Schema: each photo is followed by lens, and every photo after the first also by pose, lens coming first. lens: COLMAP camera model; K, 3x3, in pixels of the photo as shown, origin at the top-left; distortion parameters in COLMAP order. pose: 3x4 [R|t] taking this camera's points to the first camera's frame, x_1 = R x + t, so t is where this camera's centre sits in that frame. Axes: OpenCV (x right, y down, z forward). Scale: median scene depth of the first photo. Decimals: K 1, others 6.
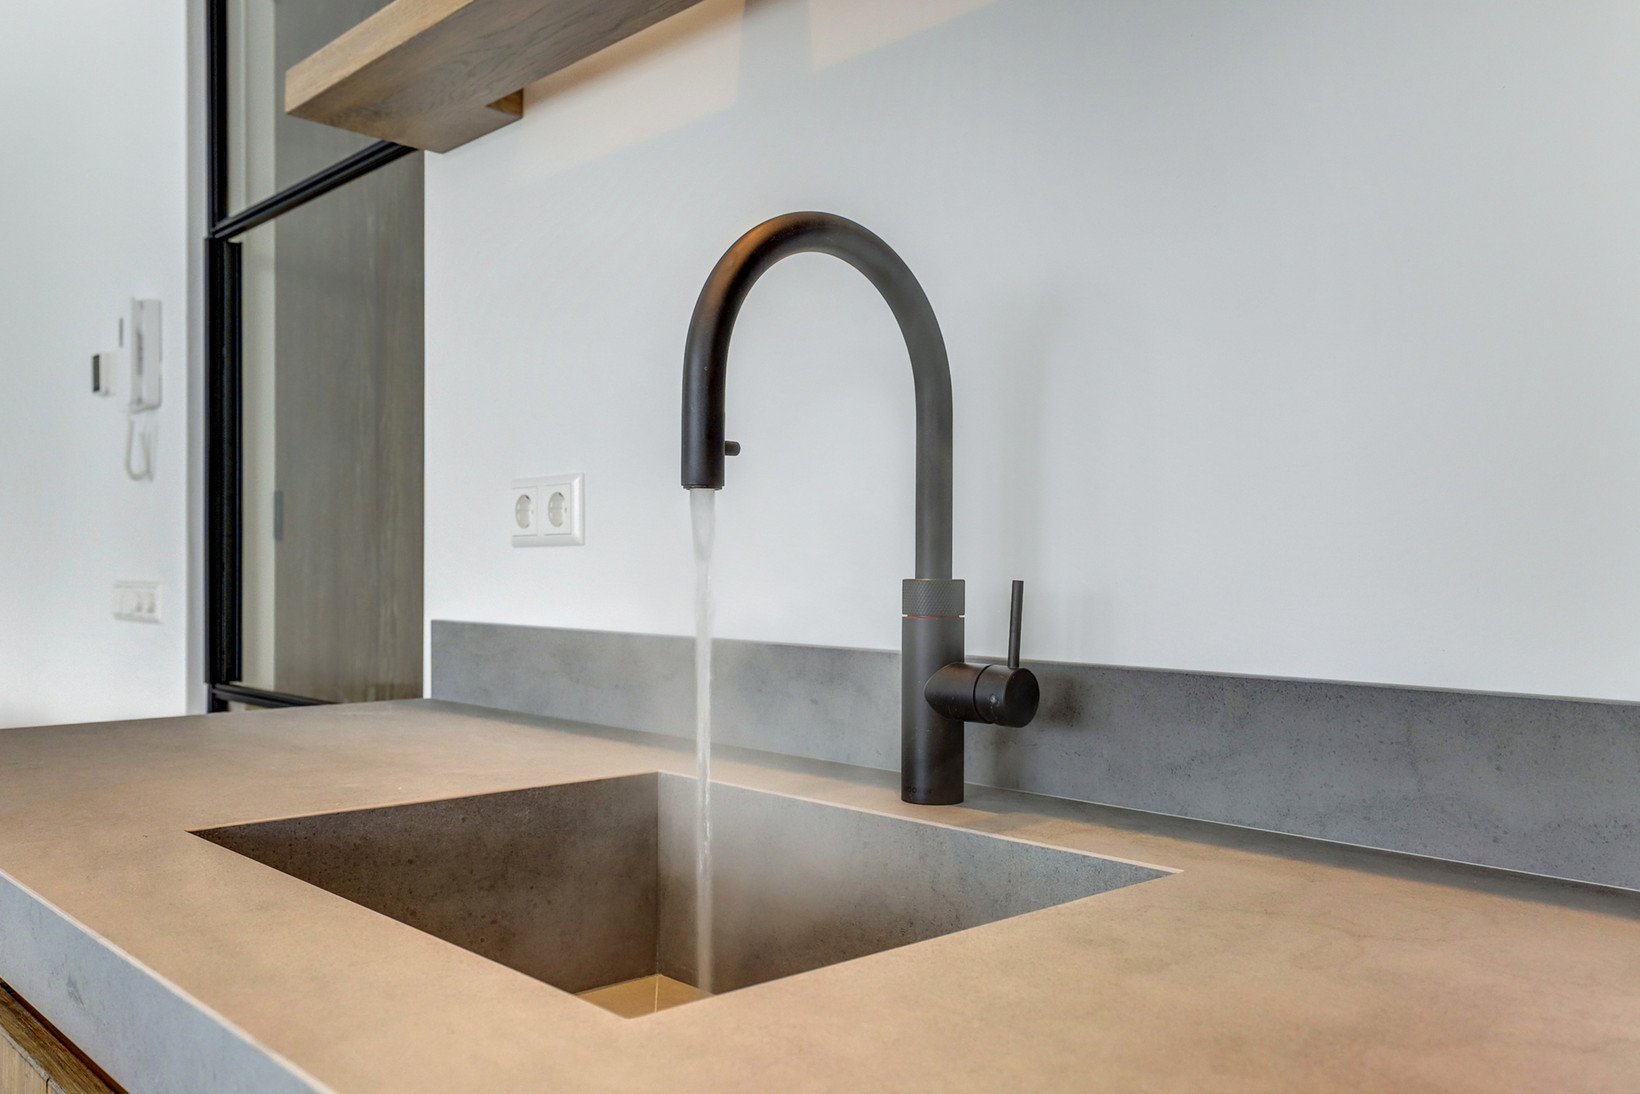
lens RADIAL K [[1379.0, 0, 808.9], [0, 1379.0, 556.5], [0, 0, 1]] dist [0.013442, 0.010236]
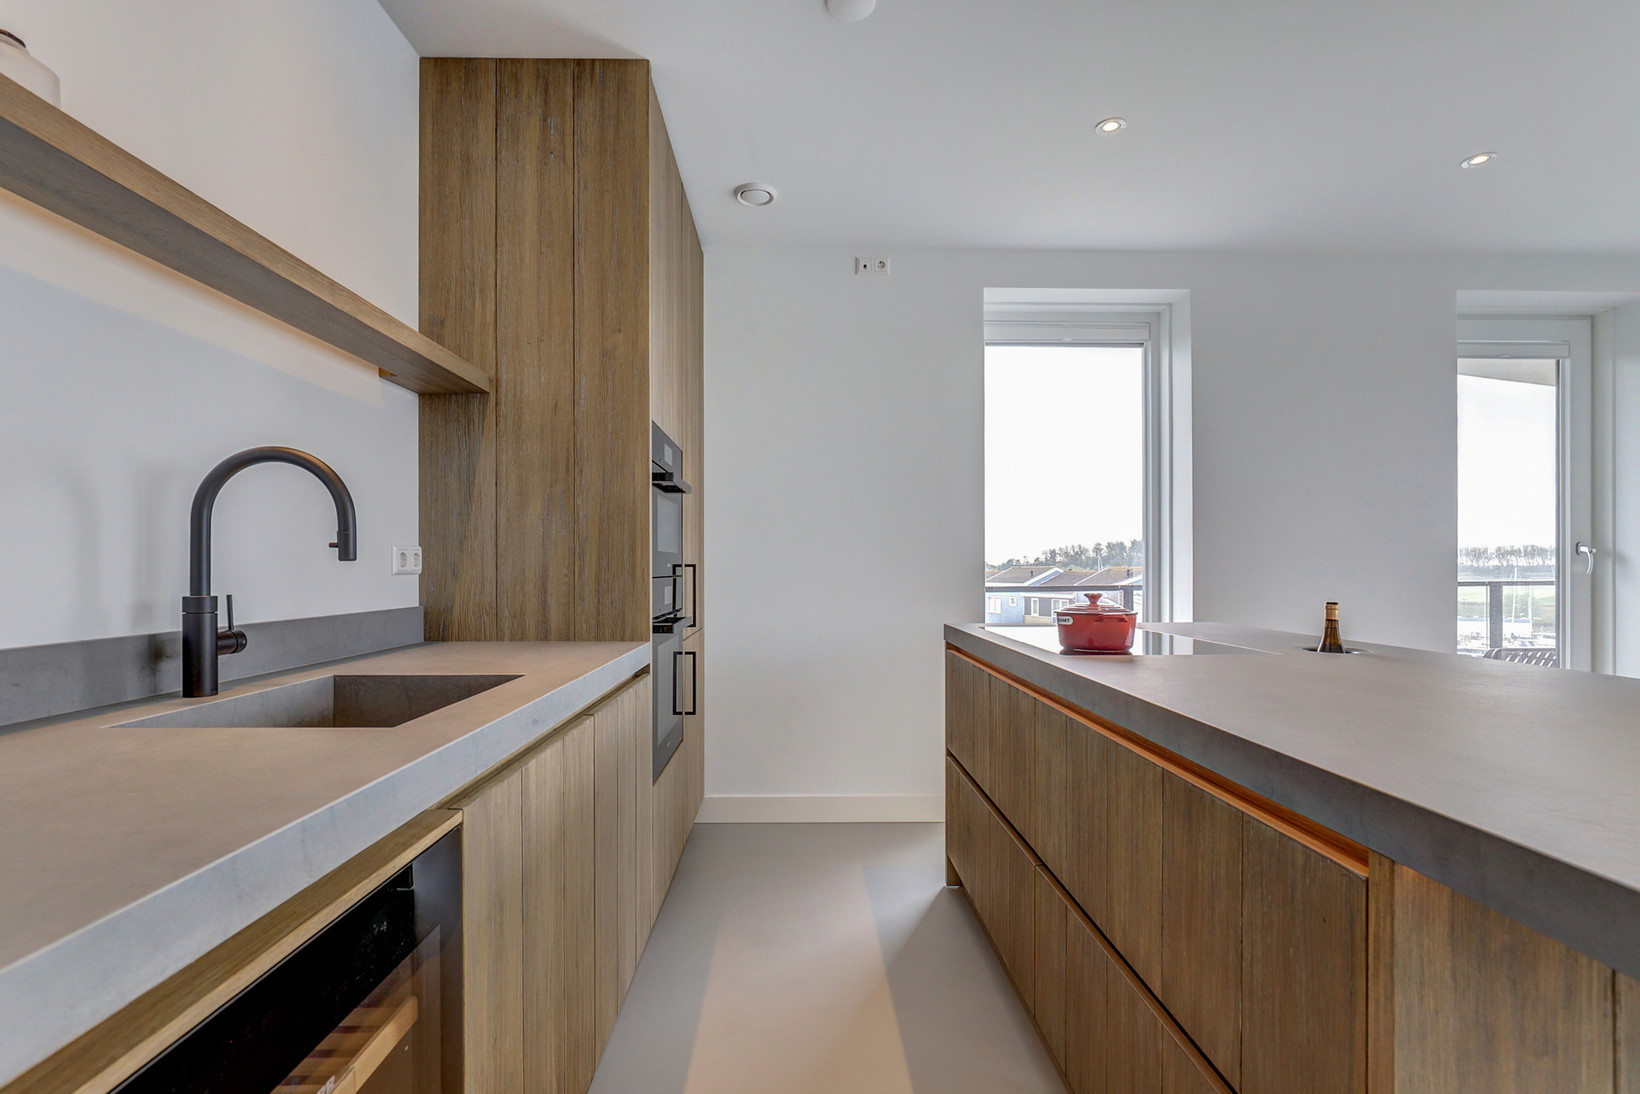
lens RADIAL K [[759.6, 0, 814.5], [0, 759.6, 565.7], [0, 0, 1]] dist [-0.012917, 0.000059]
pose [[-0.755775, 0.002918, 0.654825, -0.927118], [-0.000837, 0.999985, -0.005422, -0.016640], [-0.654831, -0.004646, -0.755761, 0.811705]]
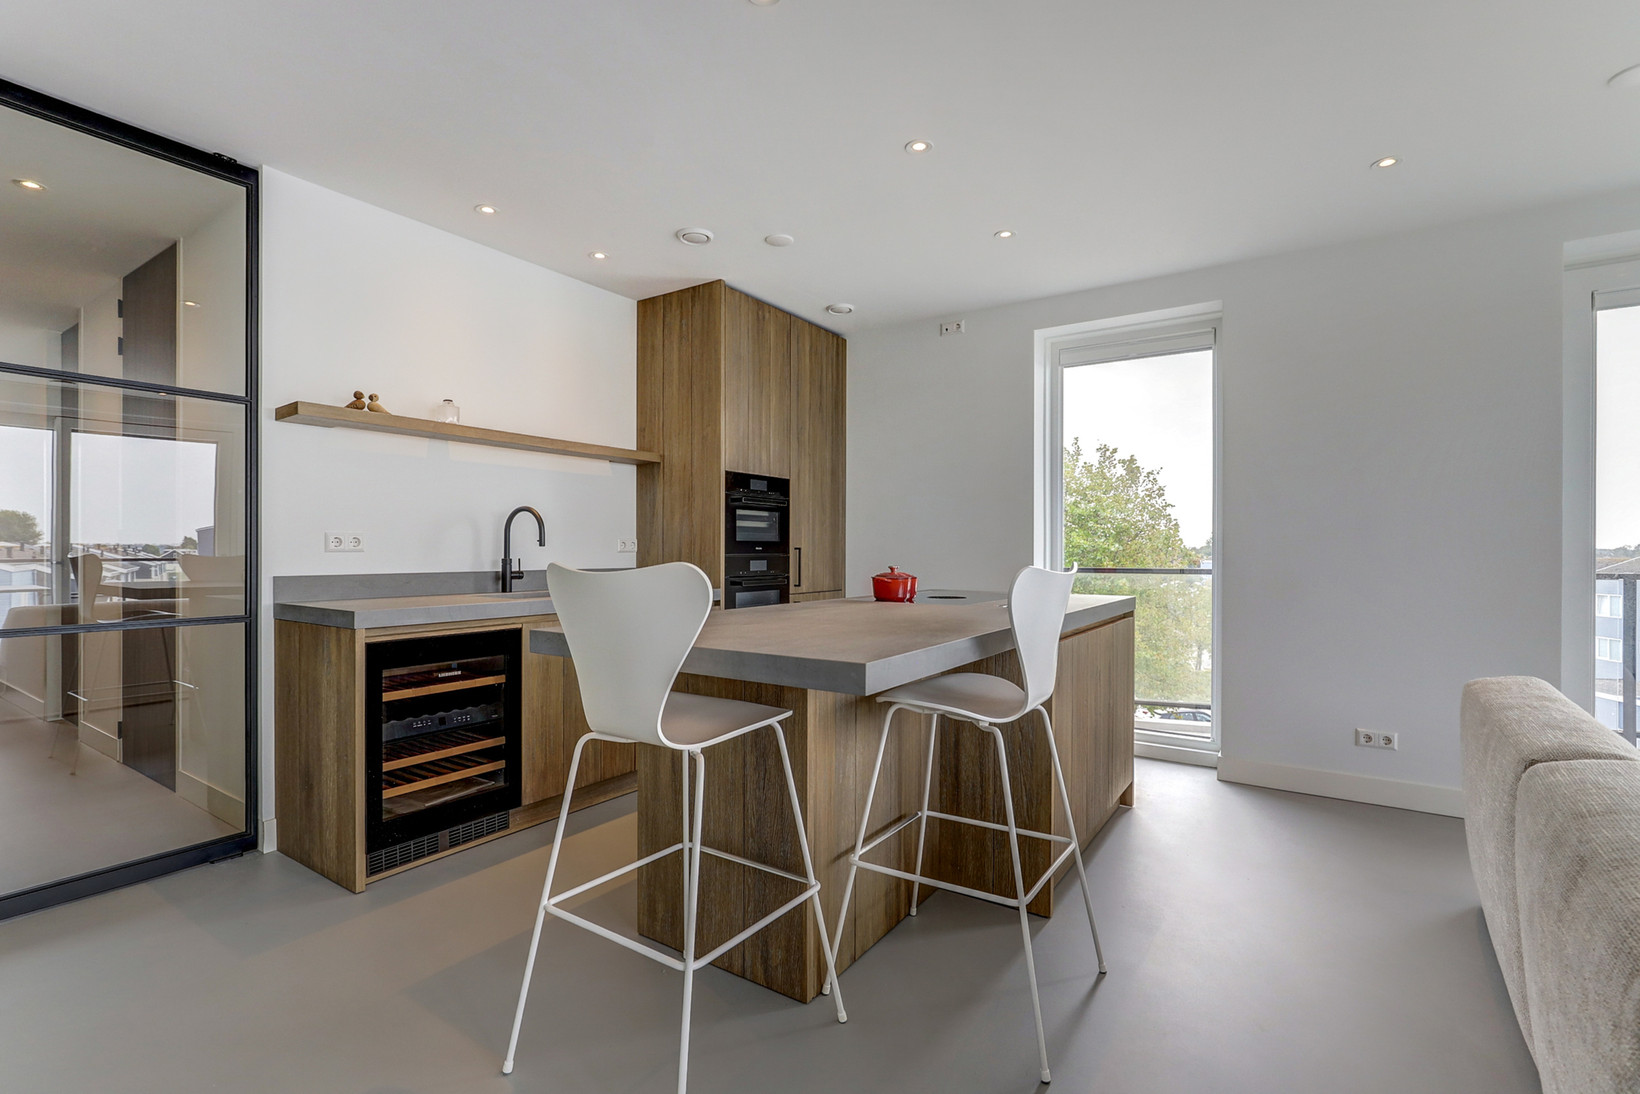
lens RADIAL K [[754.0, 0, 806.4], [0, 754.0, 548.0], [0, 0, 1]] dist [-0.009917, 0.000856]
pose [[-0.226962, 0.000483, 0.973904, -2.349362], [-0.008075, 0.999965, -0.002378, -0.022181], [-0.973870, -0.008404, -0.226950, 0.275821]]
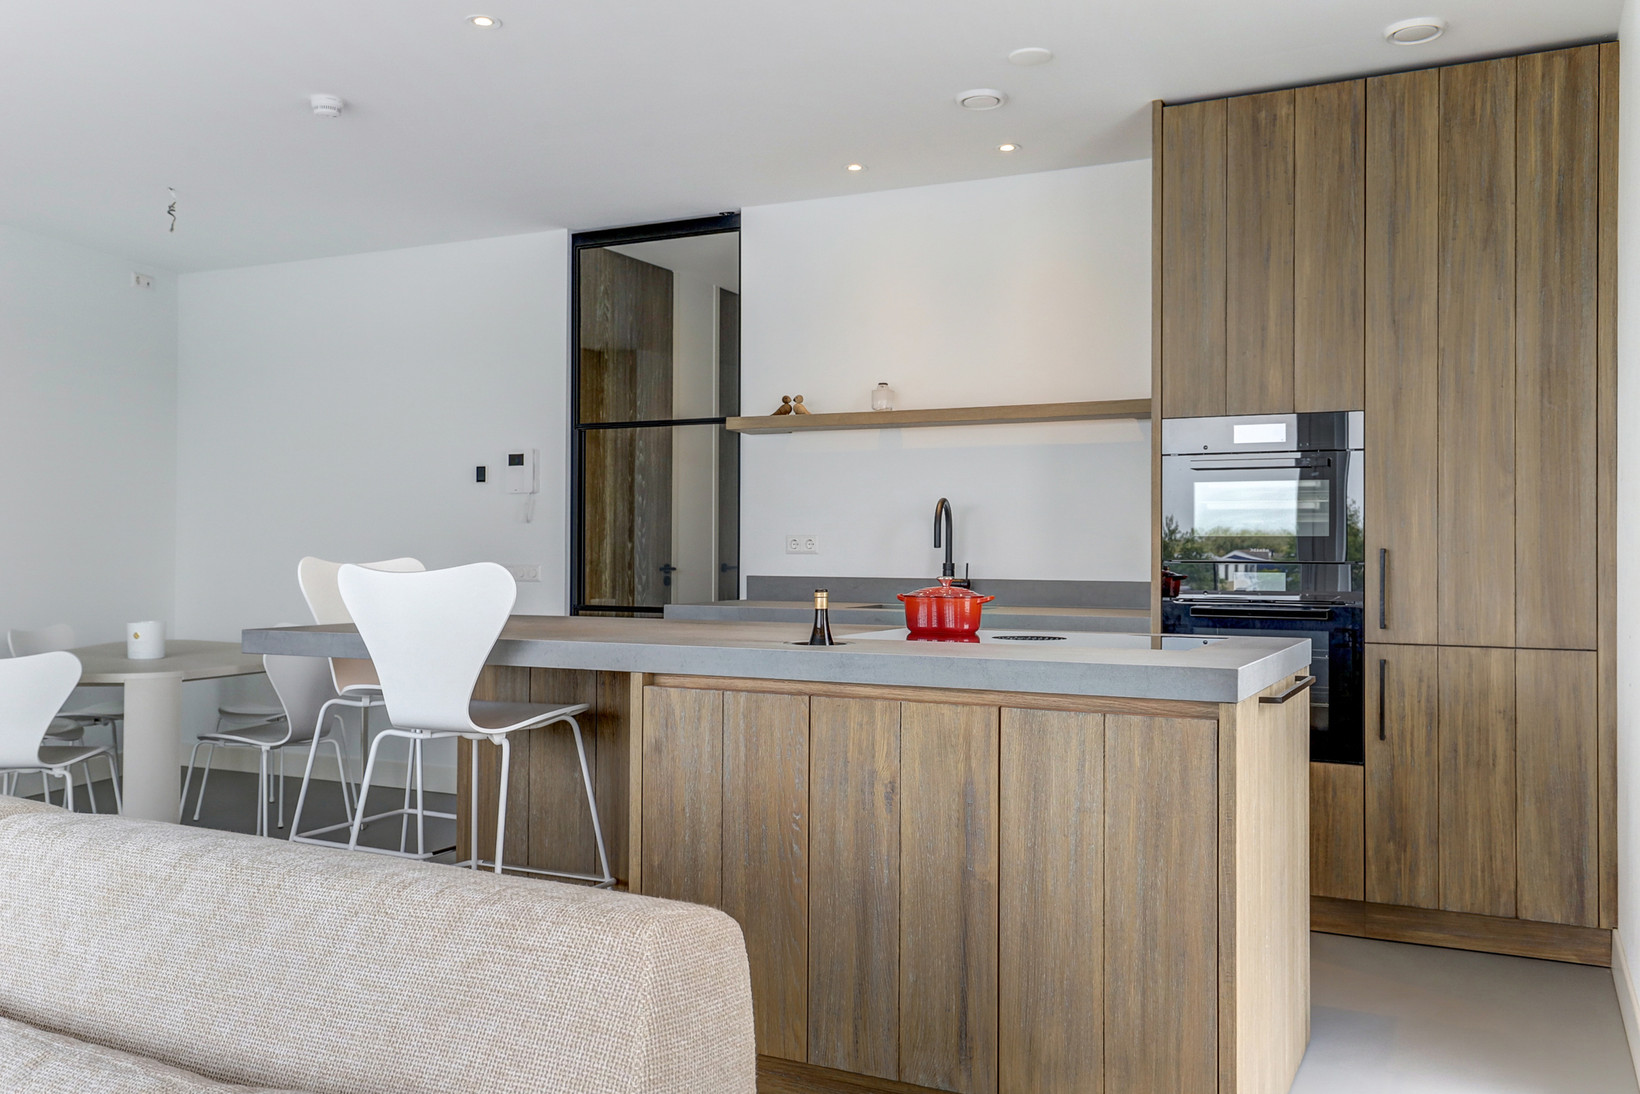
lens RADIAL K [[1379.9, 0, 812.2], [0, 1379.9, 538.6], [0, 0, 1]] dist [0.027549, -0.002482]
pose [[0.933084, 0.007764, 0.359575, -1.456671], [-0.005970, 0.999964, -0.006100, -0.026248], [-0.359610, 0.003545, 0.933096, -2.369057]]
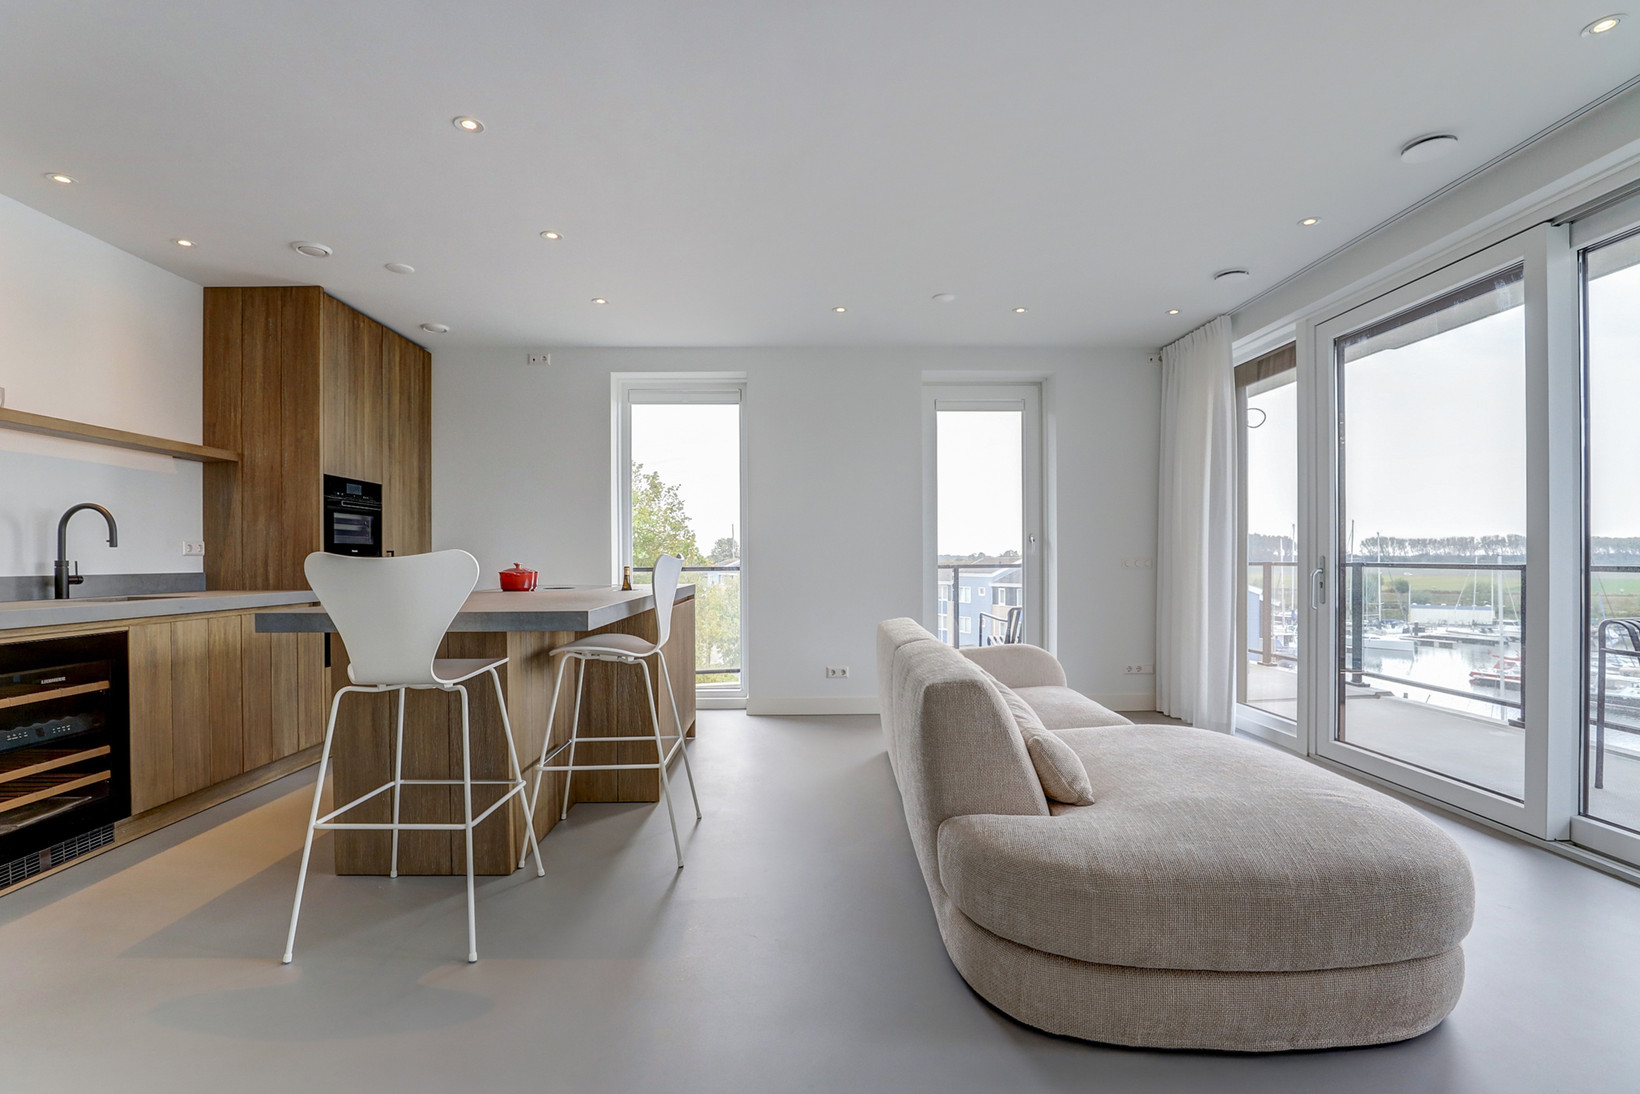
lens RADIAL K [[765.3, 0, 808.0], [0, 765.3, 559.0], [0, 0, 1]] dist [-0.038112, 0.008201]
pose [[-0.748200, 0.004297, 0.663459, -2.768466], [0.002597, 0.999990, -0.003547, 0.017785], [-0.663468, -0.000931, -0.748204, 0.801923]]
